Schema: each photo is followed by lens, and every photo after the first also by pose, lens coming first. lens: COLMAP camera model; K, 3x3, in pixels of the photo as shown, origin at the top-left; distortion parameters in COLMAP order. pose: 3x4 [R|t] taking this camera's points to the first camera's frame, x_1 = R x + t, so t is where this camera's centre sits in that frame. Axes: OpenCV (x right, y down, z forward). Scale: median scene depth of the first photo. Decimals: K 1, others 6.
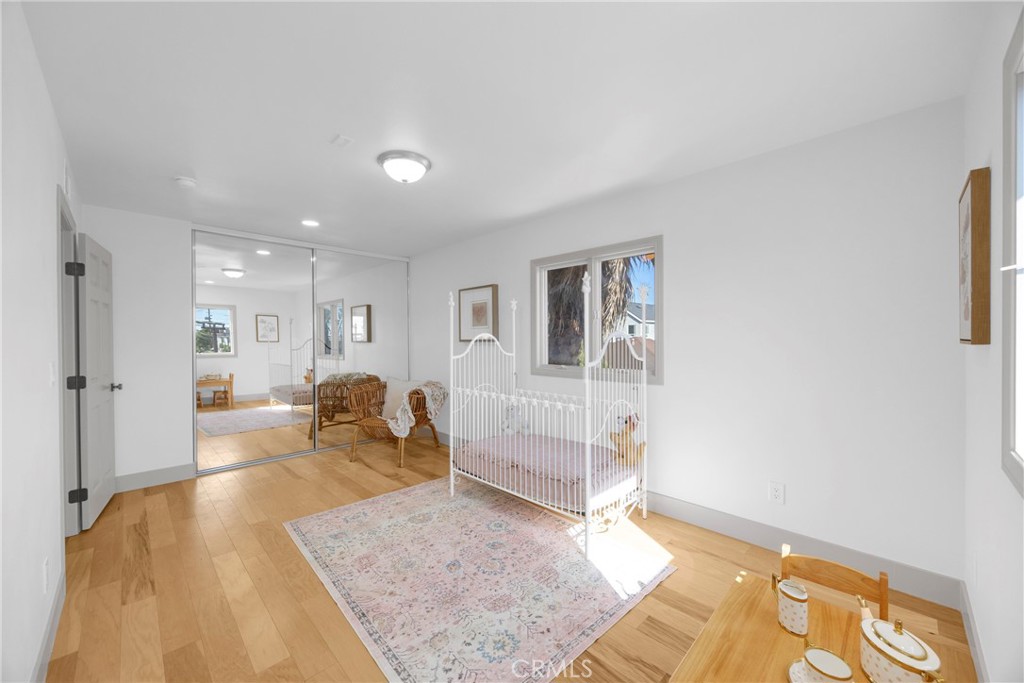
lens RADIAL K [[402.3, 0, 518.4], [0, 402.3, 336.4], [0, 0, 1]] dist [-0.000147, -0.000184]
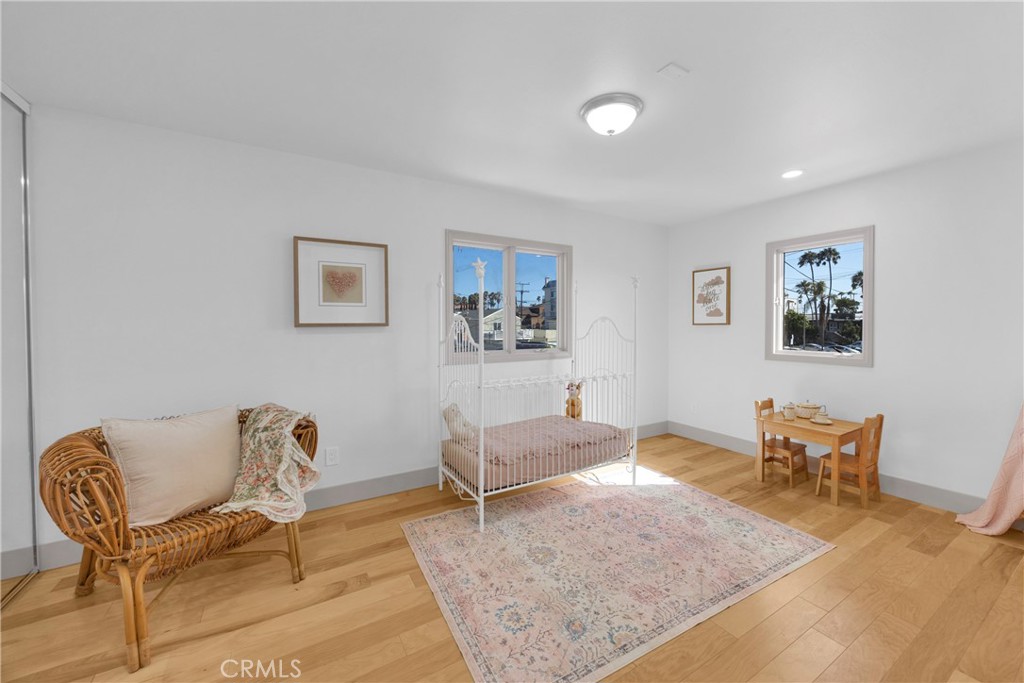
lens RADIAL K [[402.3, 0, 518.4], [0, 402.3, 336.4], [0, 0, 1]] dist [-0.000147, -0.000184]
pose [[0.209830, -0.015324, 0.977618, -1.205227], [-0.006068, 0.999838, 0.016974, 0.025495], [-0.977719, -0.009494, 0.209703, 1.069368]]
